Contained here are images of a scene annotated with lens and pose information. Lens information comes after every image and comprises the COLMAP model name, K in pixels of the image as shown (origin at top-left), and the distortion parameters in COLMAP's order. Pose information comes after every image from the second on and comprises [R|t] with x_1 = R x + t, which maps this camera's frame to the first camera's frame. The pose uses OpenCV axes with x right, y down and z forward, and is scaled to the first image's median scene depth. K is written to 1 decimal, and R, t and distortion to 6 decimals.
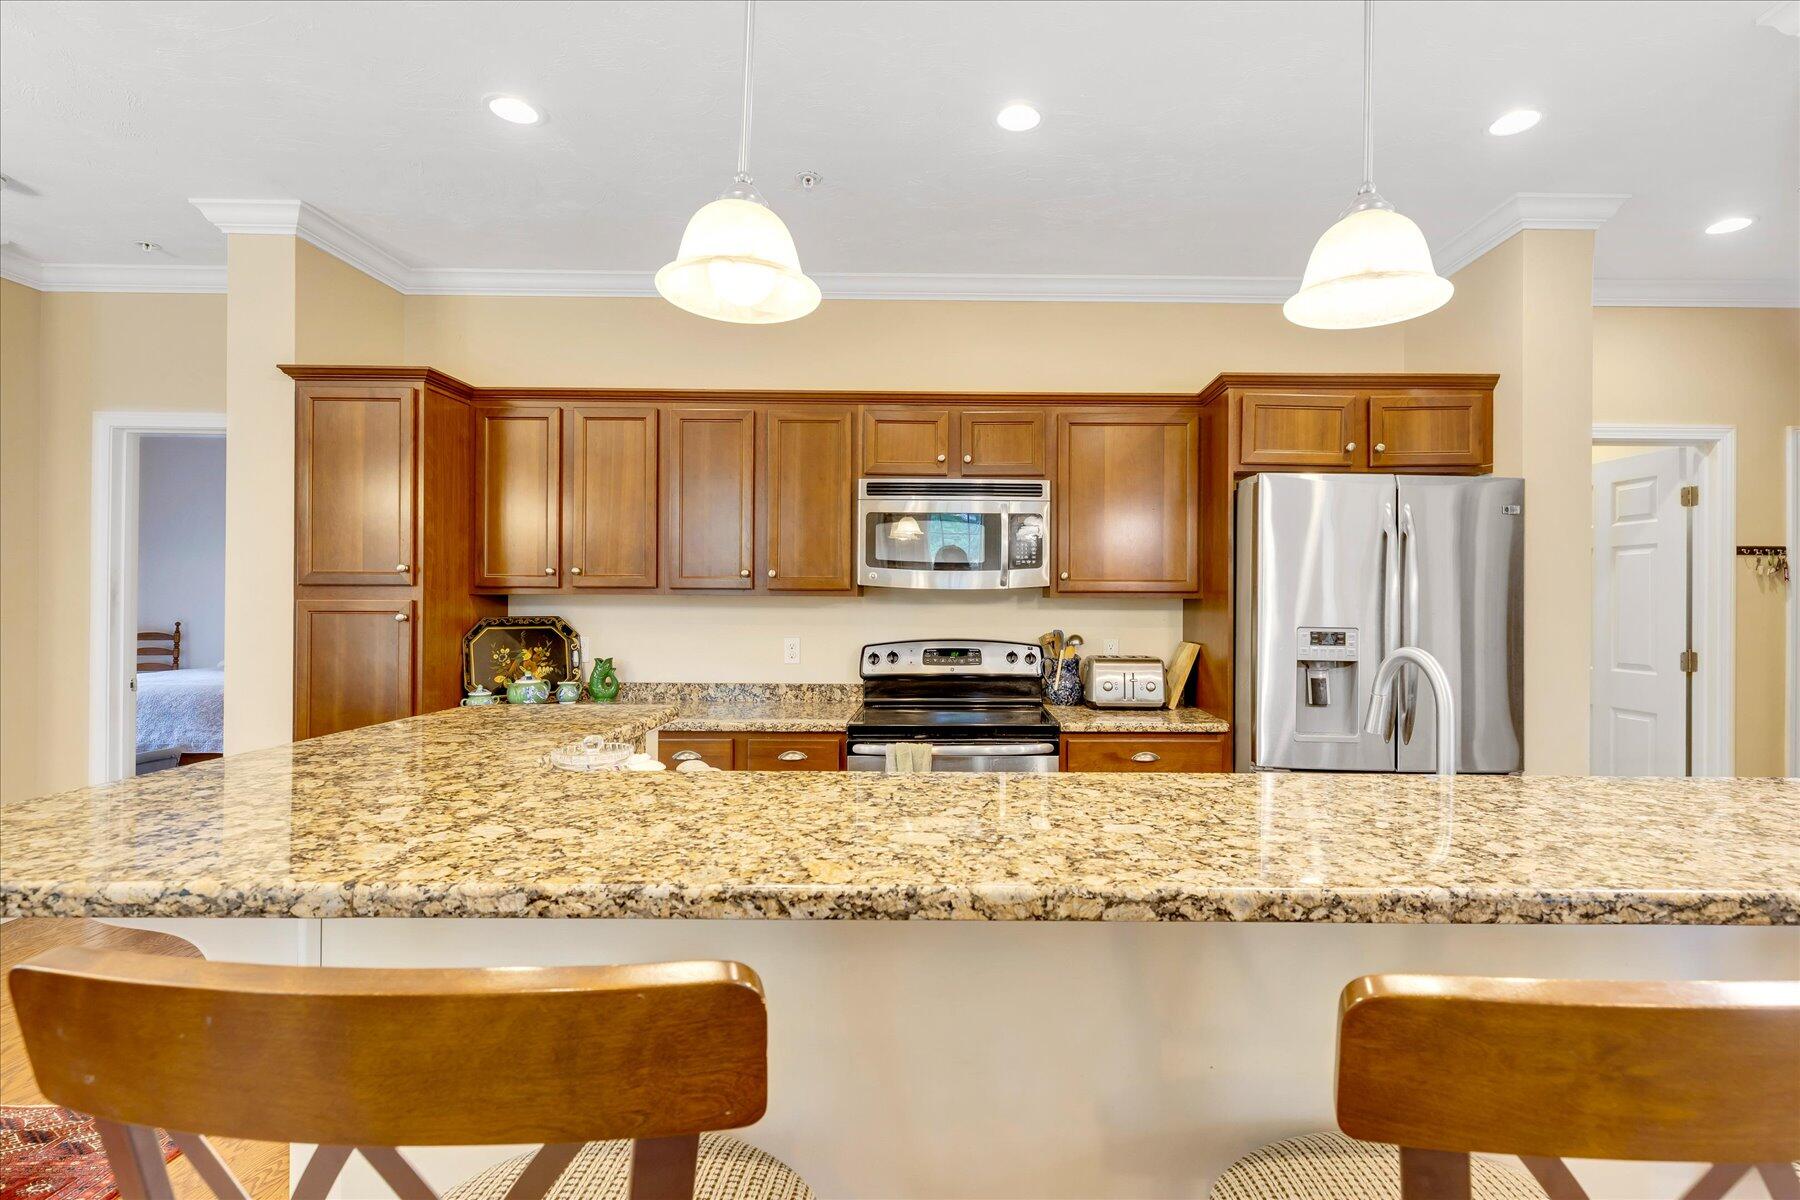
lens RADIAL K [[780.9, 0, 899.6], [0, 780.9, 613.6], [0, 0, 1]] dist [-0.000260, 0.000131]
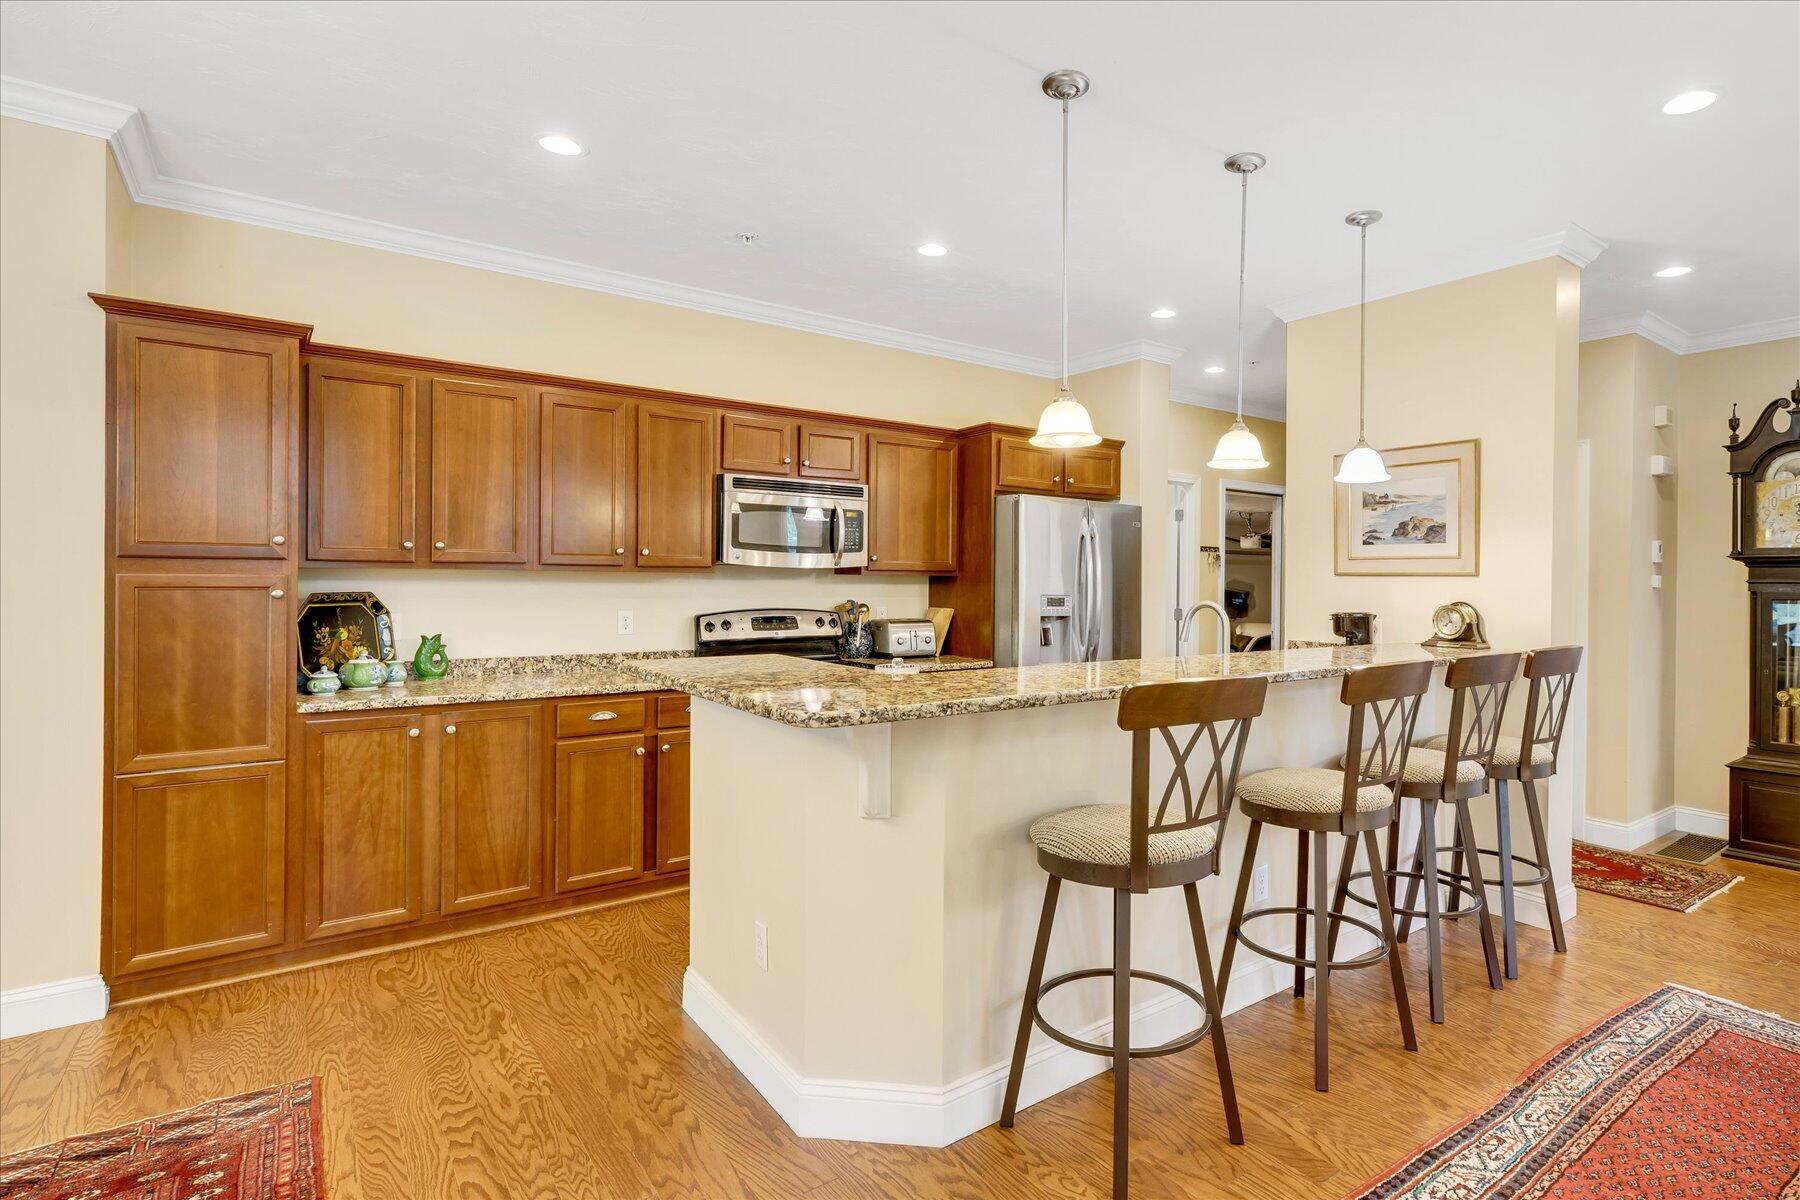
lens RADIAL K [[822.5, 0, 900.0], [0, 822.5, 600.0], [0, 0, 1]] dist [-0.000760, -0.000294]
pose [[0.845841, -0.012176, 0.533296, -0.474927], [0.004070, 0.999858, 0.016372, -0.000526], [-0.533419, -0.011677, 0.845770, -0.185883]]
